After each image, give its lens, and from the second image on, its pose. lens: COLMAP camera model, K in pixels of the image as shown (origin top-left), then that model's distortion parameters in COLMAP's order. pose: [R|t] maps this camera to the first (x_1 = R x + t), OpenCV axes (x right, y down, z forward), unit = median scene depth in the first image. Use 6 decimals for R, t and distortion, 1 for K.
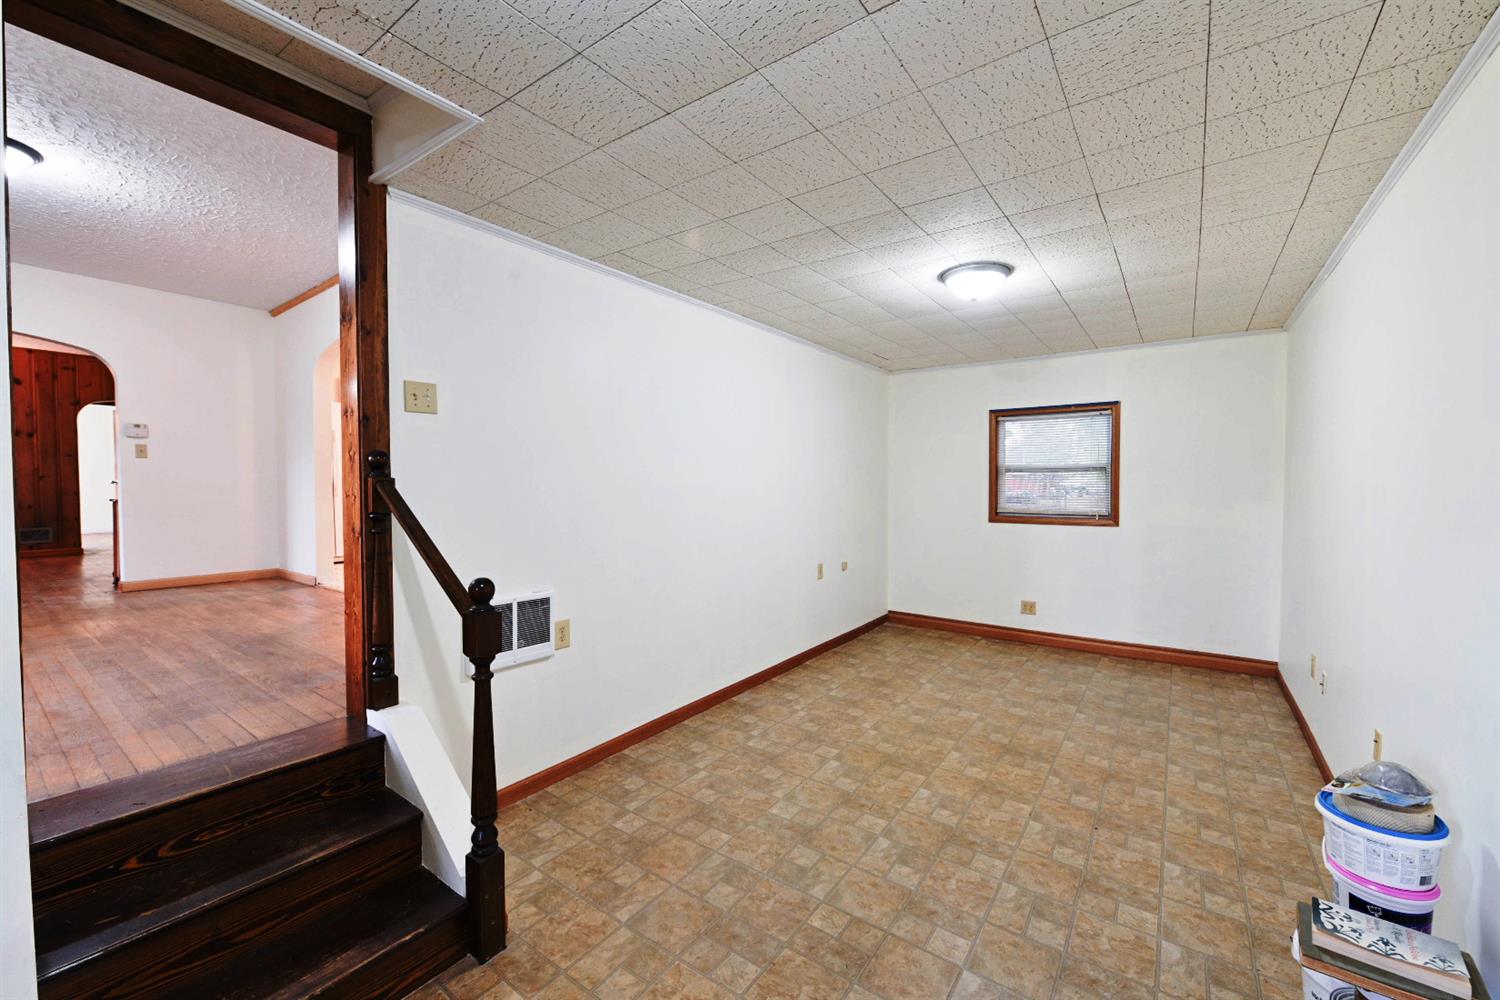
lens RADIAL K [[595.1, 0, 747.7], [0, 595.1, 498.8], [0, 0, 1]] dist [-0.007473, 0.000168]
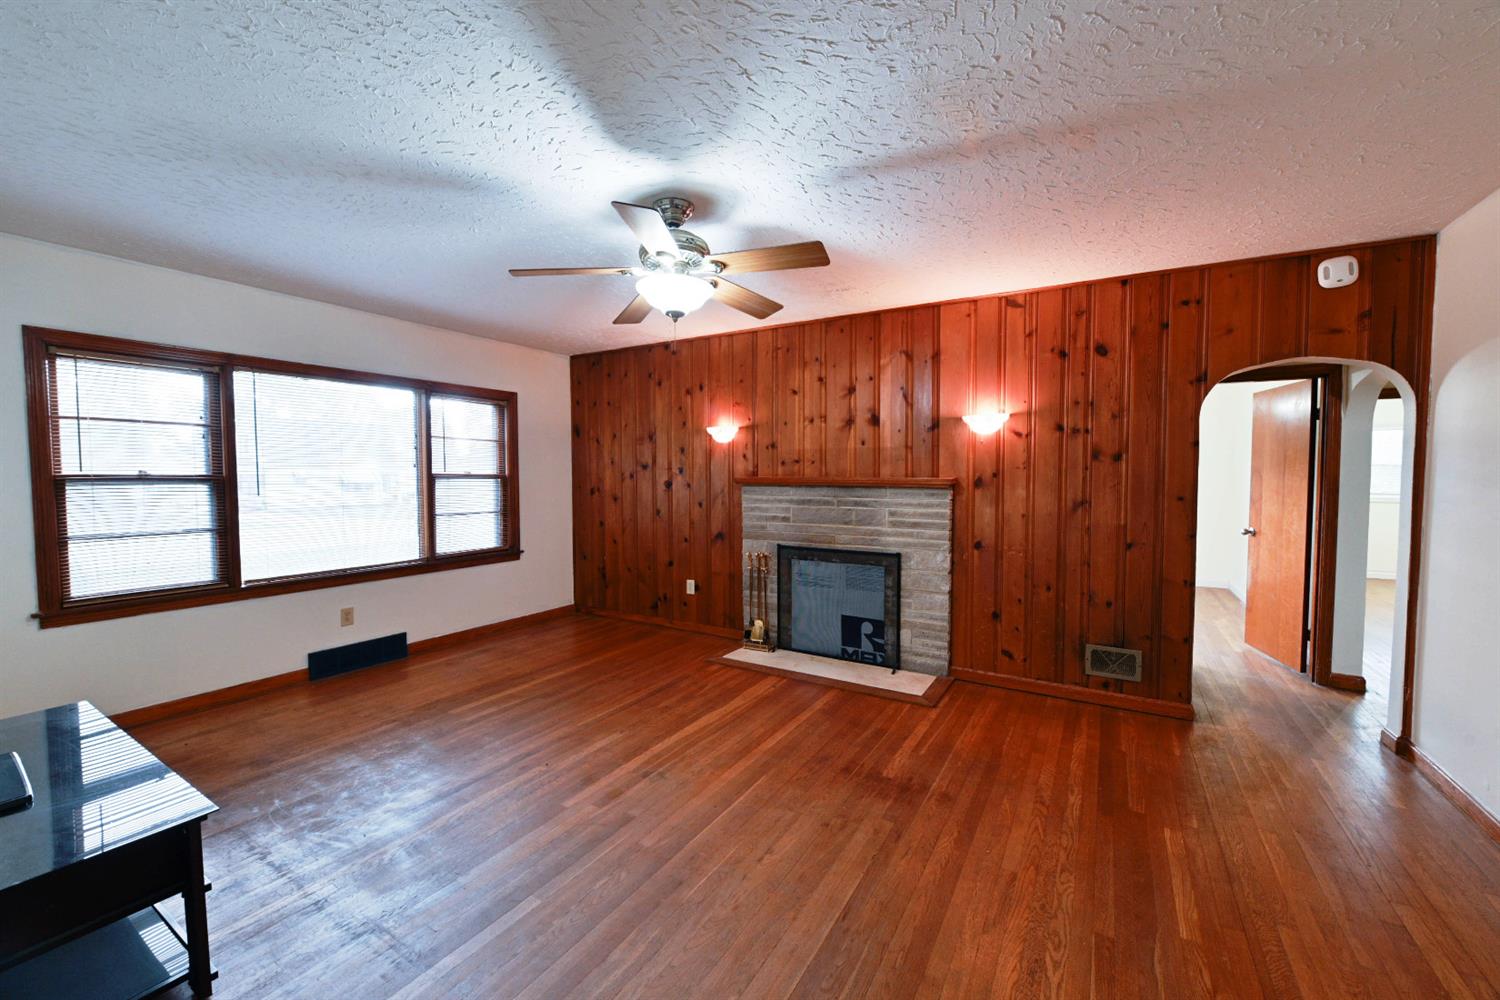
lens RADIAL K [[595.1, 0, 757.8], [0, 595.1, 500.5], [0, 0, 1]] dist [-0.007473, 0.000168]
pose [[0.101331, 0.043792, -0.993888, -0.747232], [-0.027302, 0.998777, 0.041224, -0.083253], [0.994478, 0.022958, 0.102403, 0.644348]]
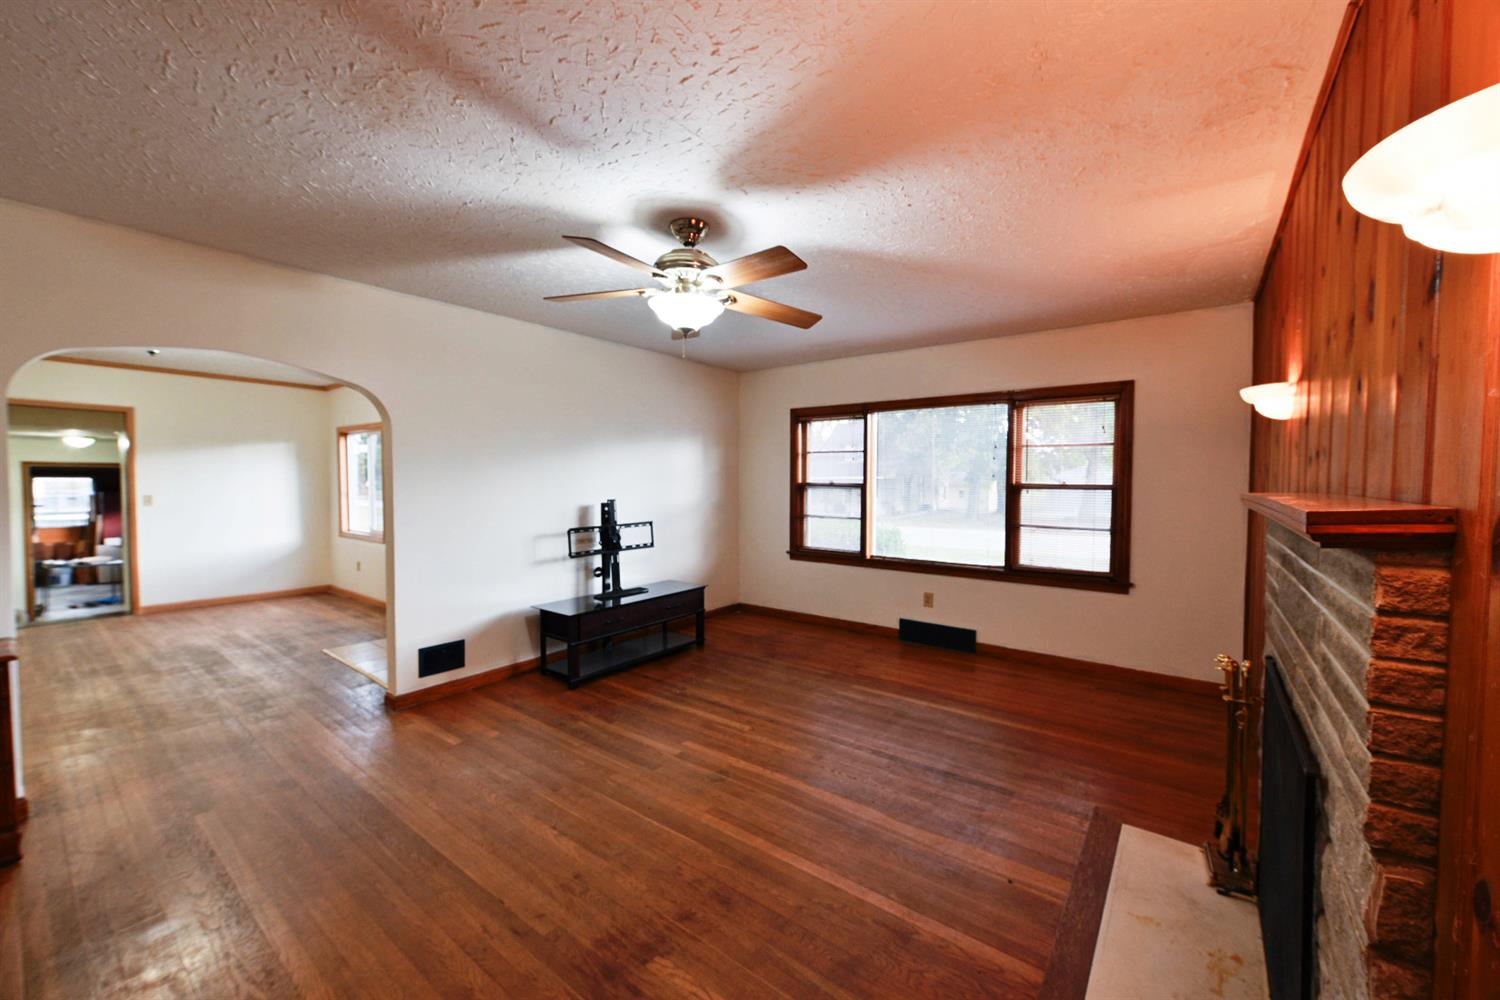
lens RADIAL K [[595.1, 0, 765.8], [0, 595.1, 502.0], [0, 0, 1]] dist [-0.007473, 0.000168]
pose [[-0.999779, -0.006331, 0.020023, -1.383720], [-0.005079, 0.998064, 0.061993, -0.100301], [-0.020377, 0.061878, -0.997876, 1.190195]]
